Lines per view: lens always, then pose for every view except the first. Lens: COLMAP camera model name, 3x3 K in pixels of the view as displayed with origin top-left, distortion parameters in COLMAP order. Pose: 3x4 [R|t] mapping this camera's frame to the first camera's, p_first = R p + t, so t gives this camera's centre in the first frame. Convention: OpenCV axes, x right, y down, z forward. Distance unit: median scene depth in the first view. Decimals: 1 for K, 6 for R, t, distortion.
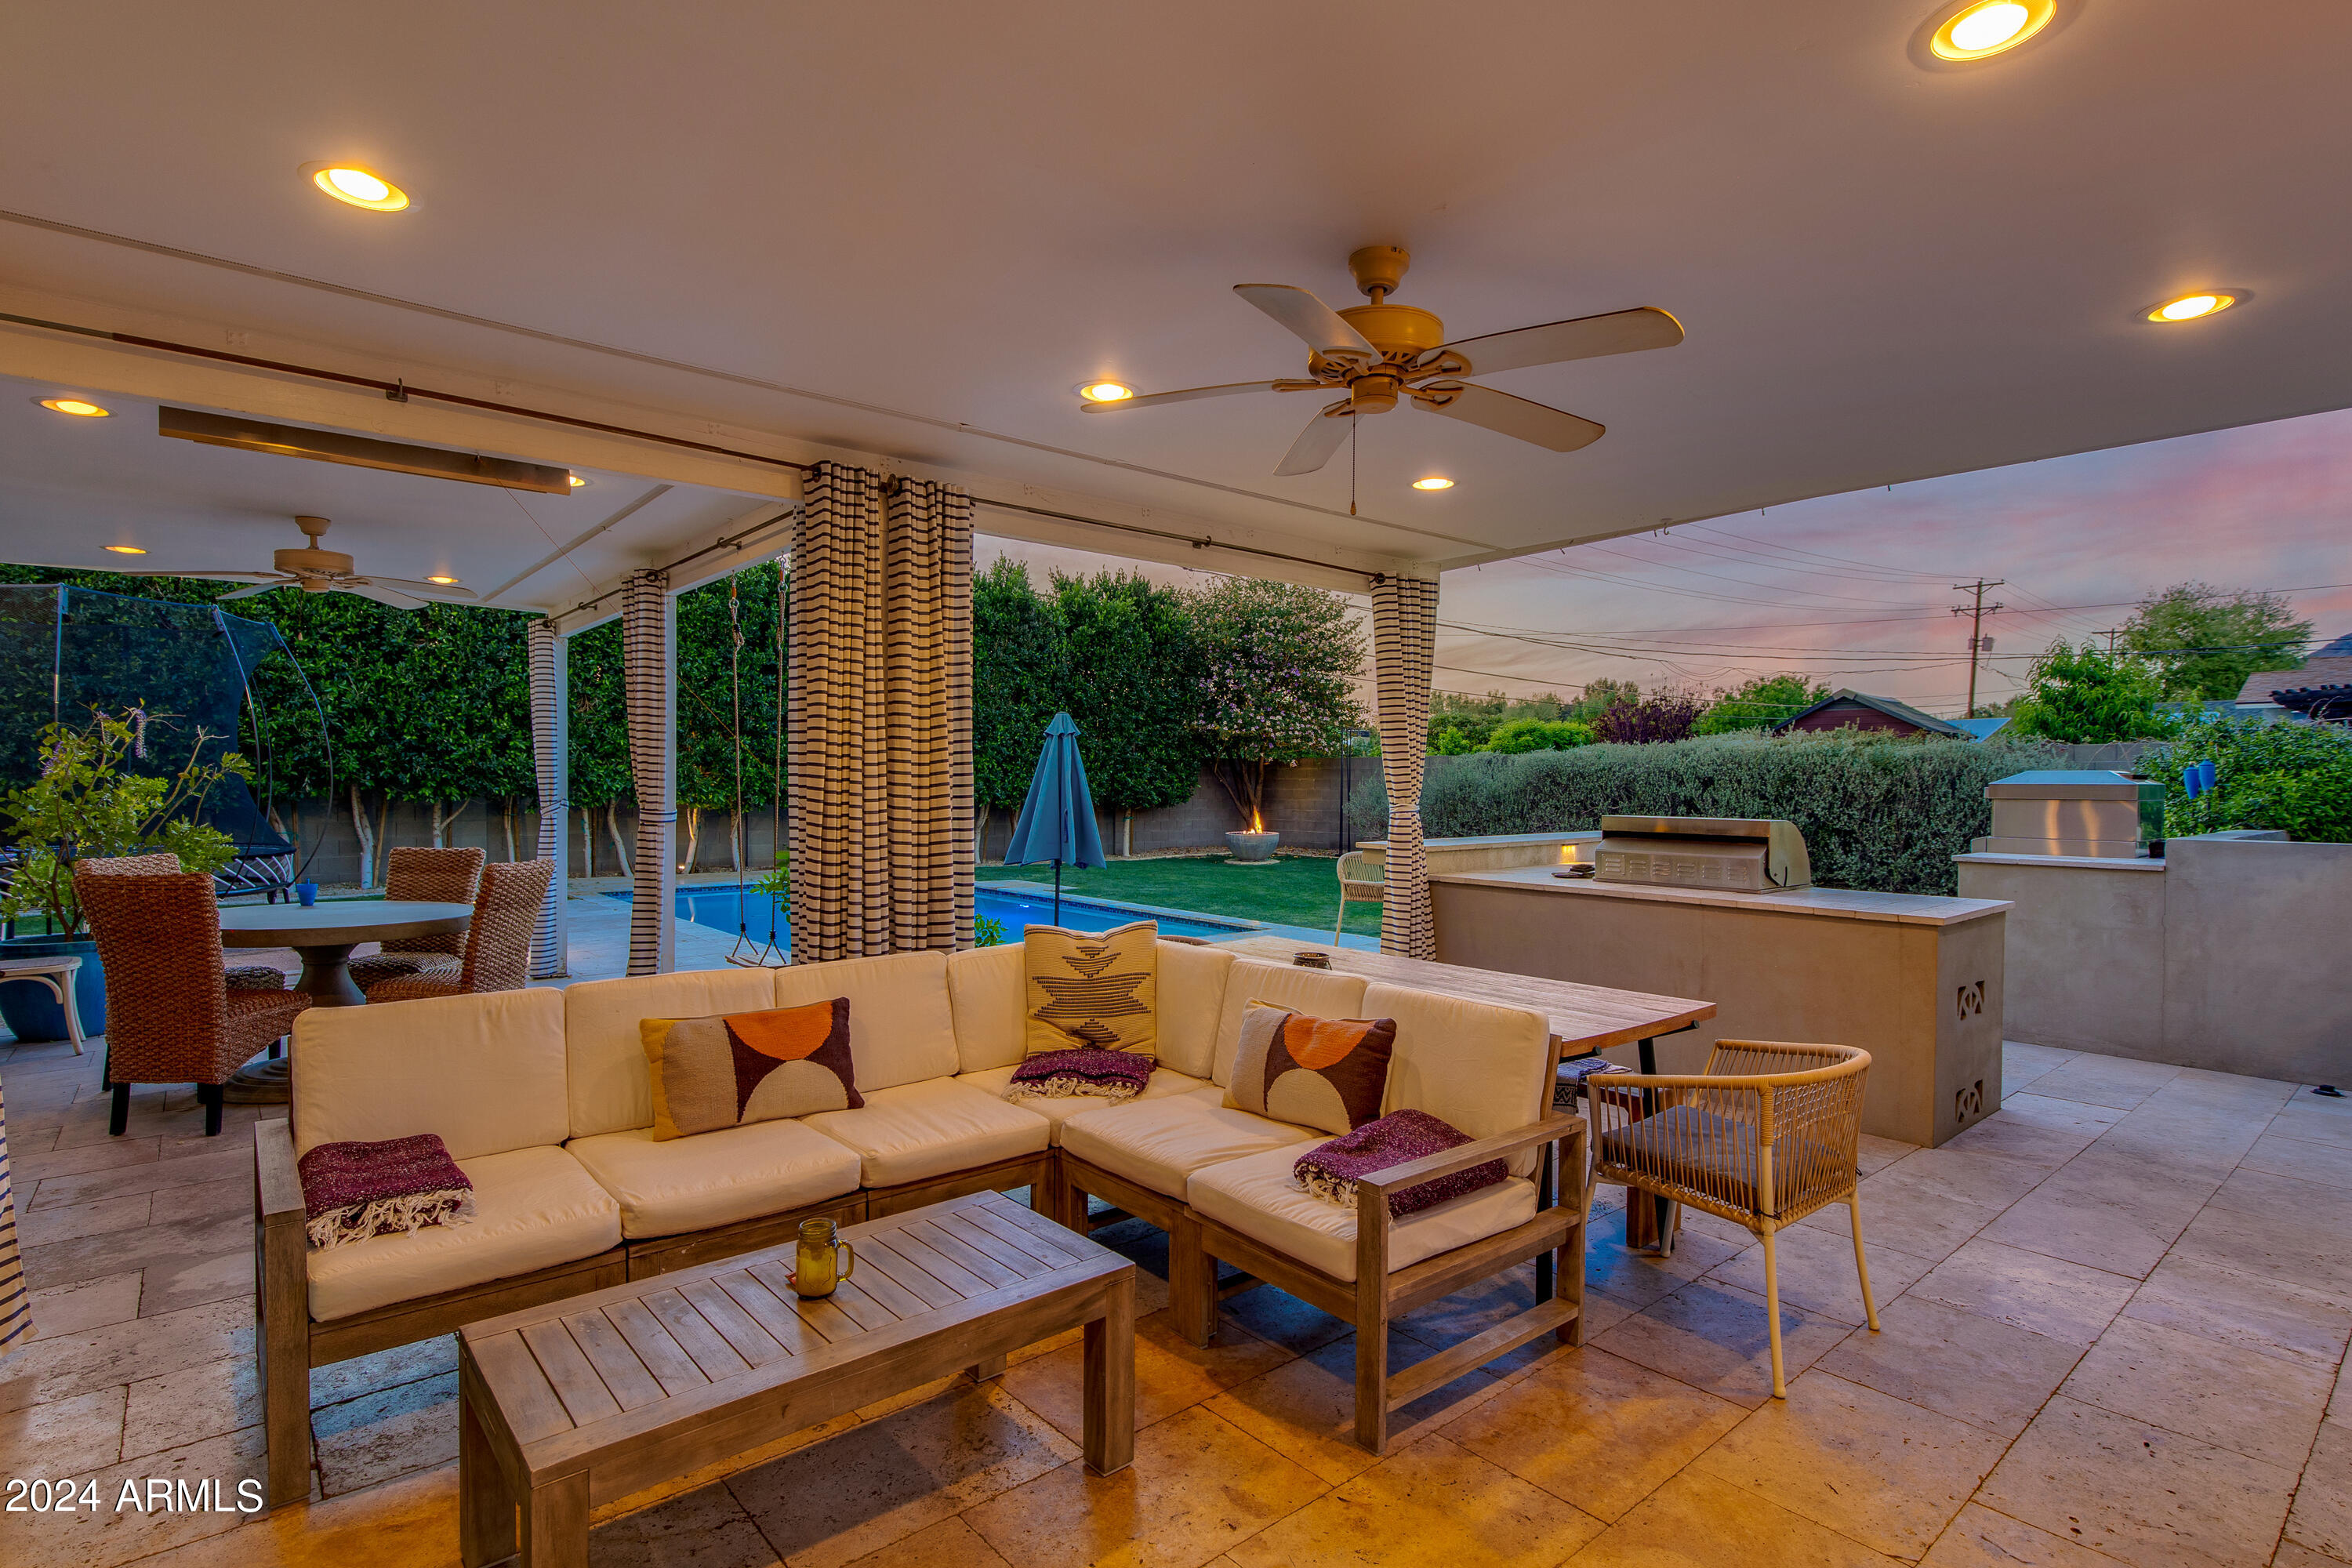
lens RADIAL K [[1180.2, 0, 1170.2], [0, 1180.2, 782.4], [0, 0, 1]] dist [0.002432, 0.000171]
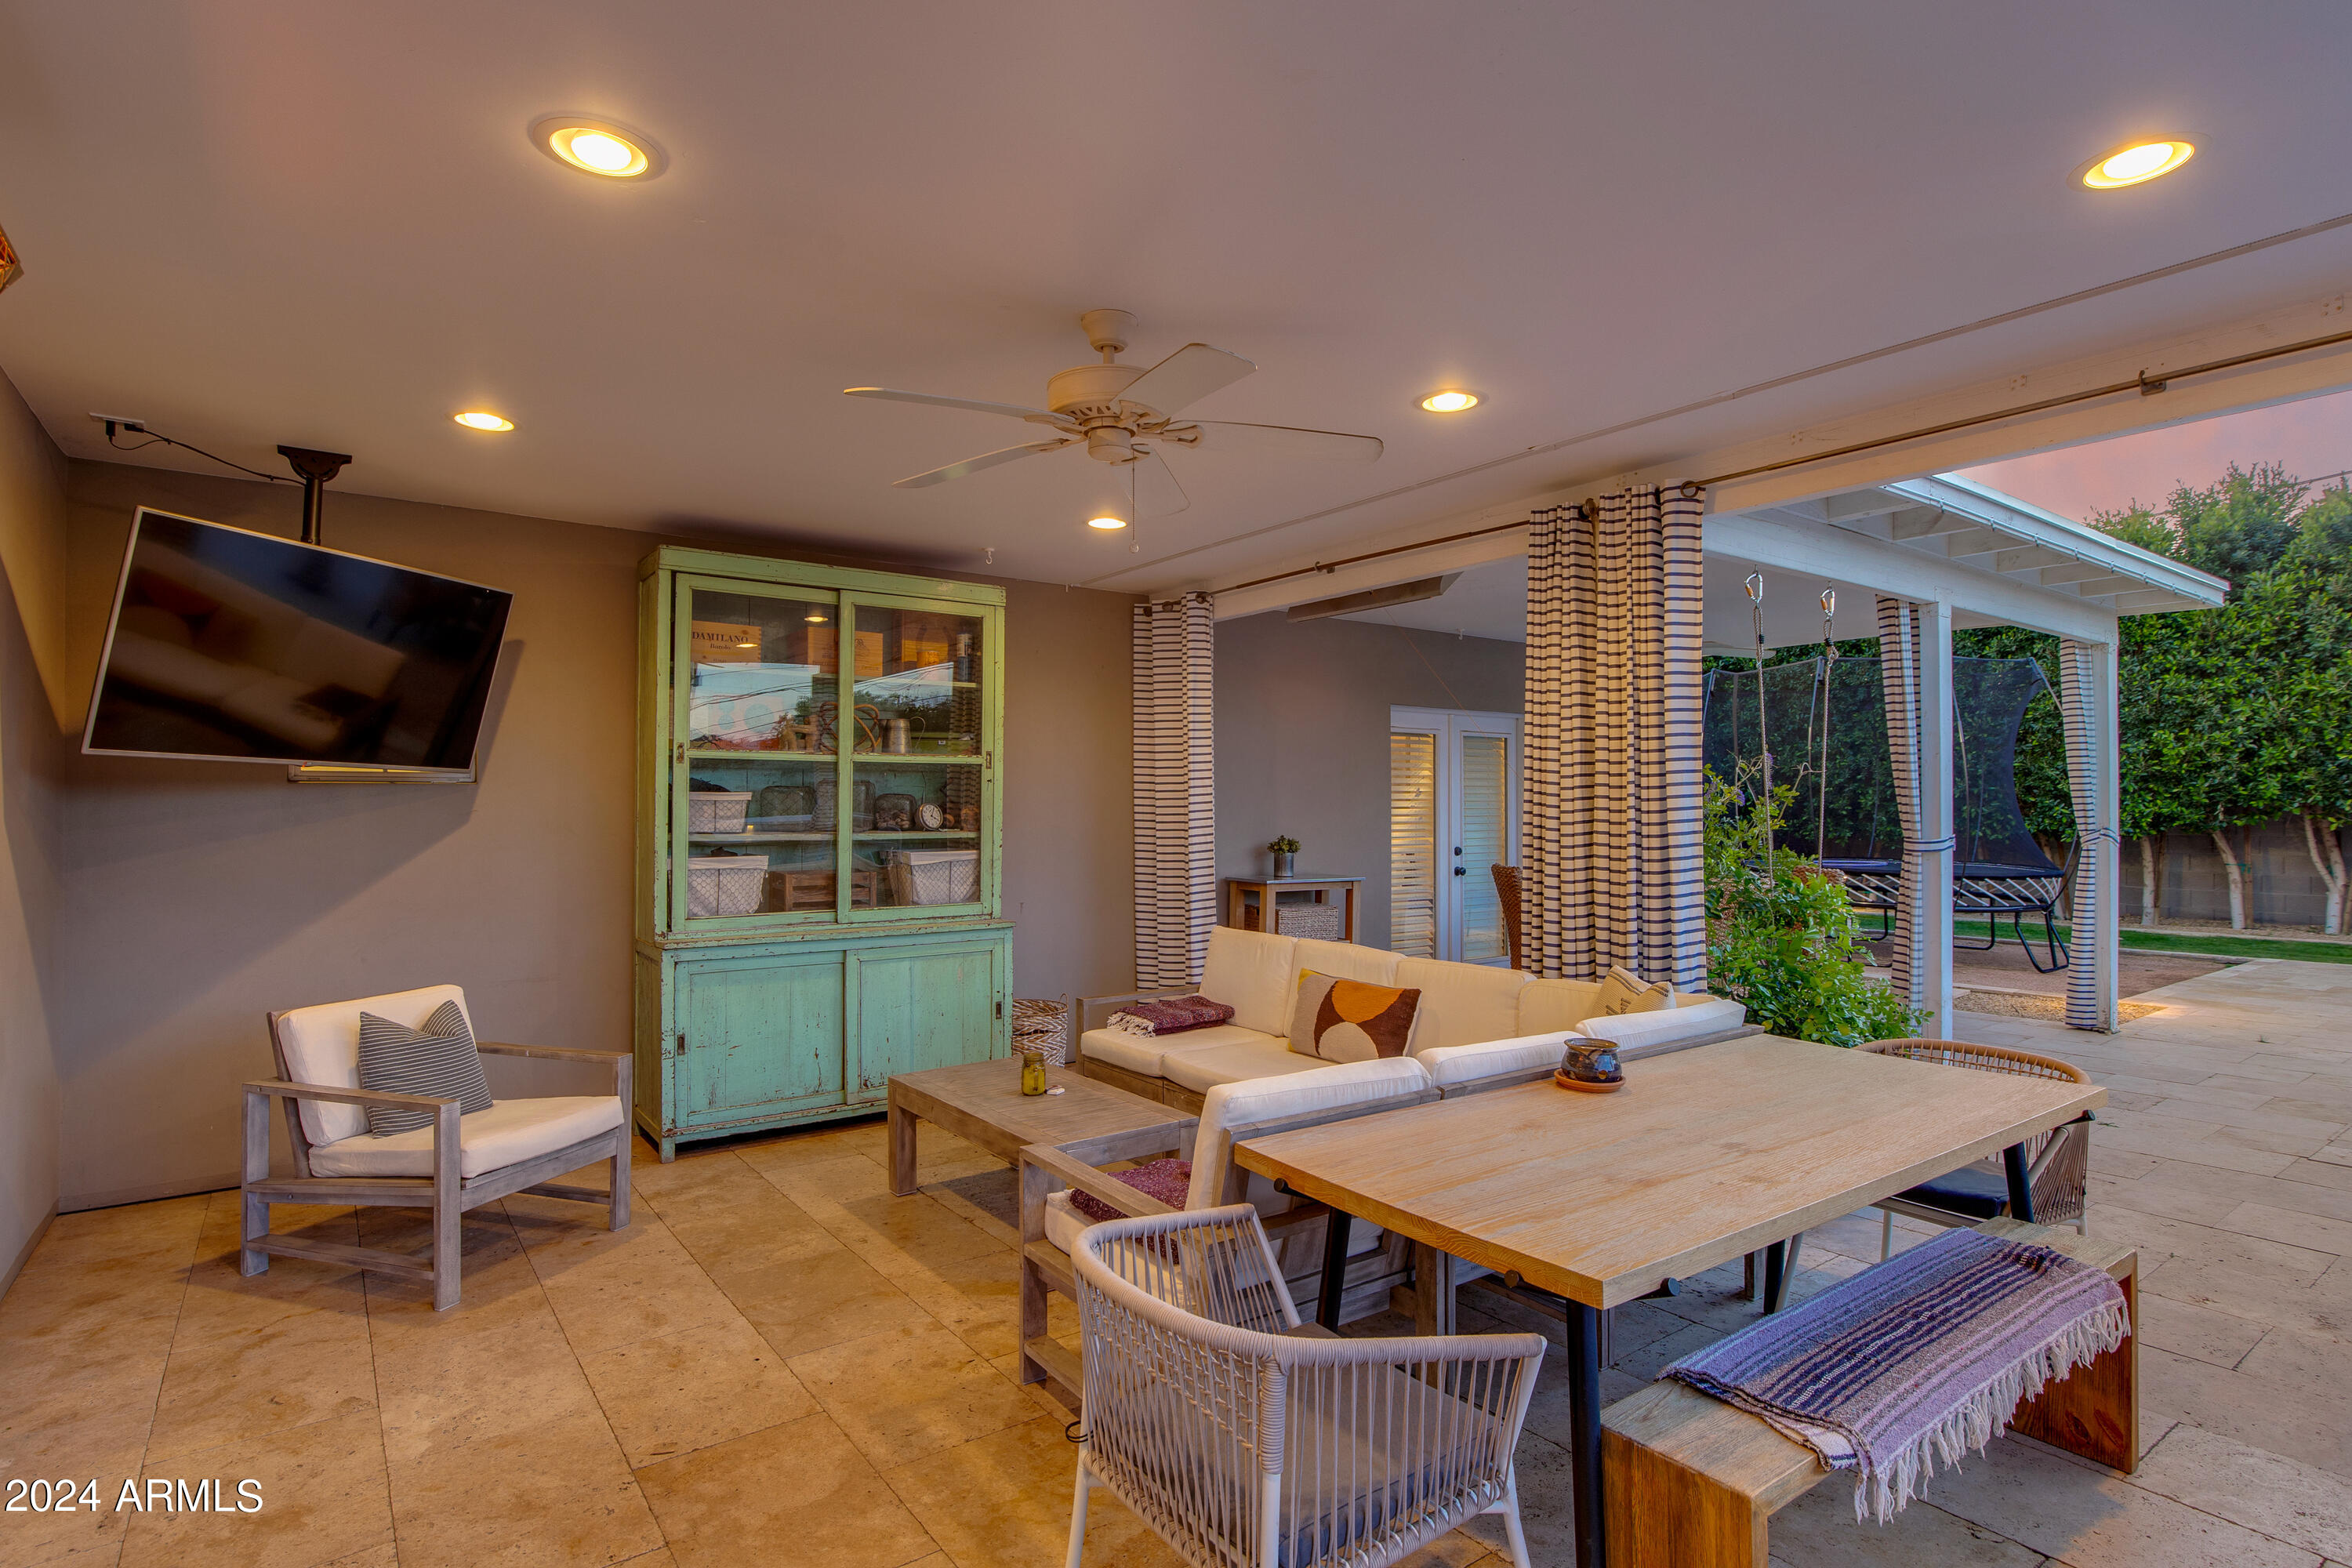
lens RADIAL K [[1180.2, 0, 1170.2], [0, 1180.2, 782.4], [0, 0, 1]] dist [0.002432, 0.000171]
pose [[-0.074297, -0.022627, -0.996979, 0.263533], [-0.002669, 0.999743, -0.022491, 0.001196], [0.997233, 0.000990, -0.074339, 0.242815]]
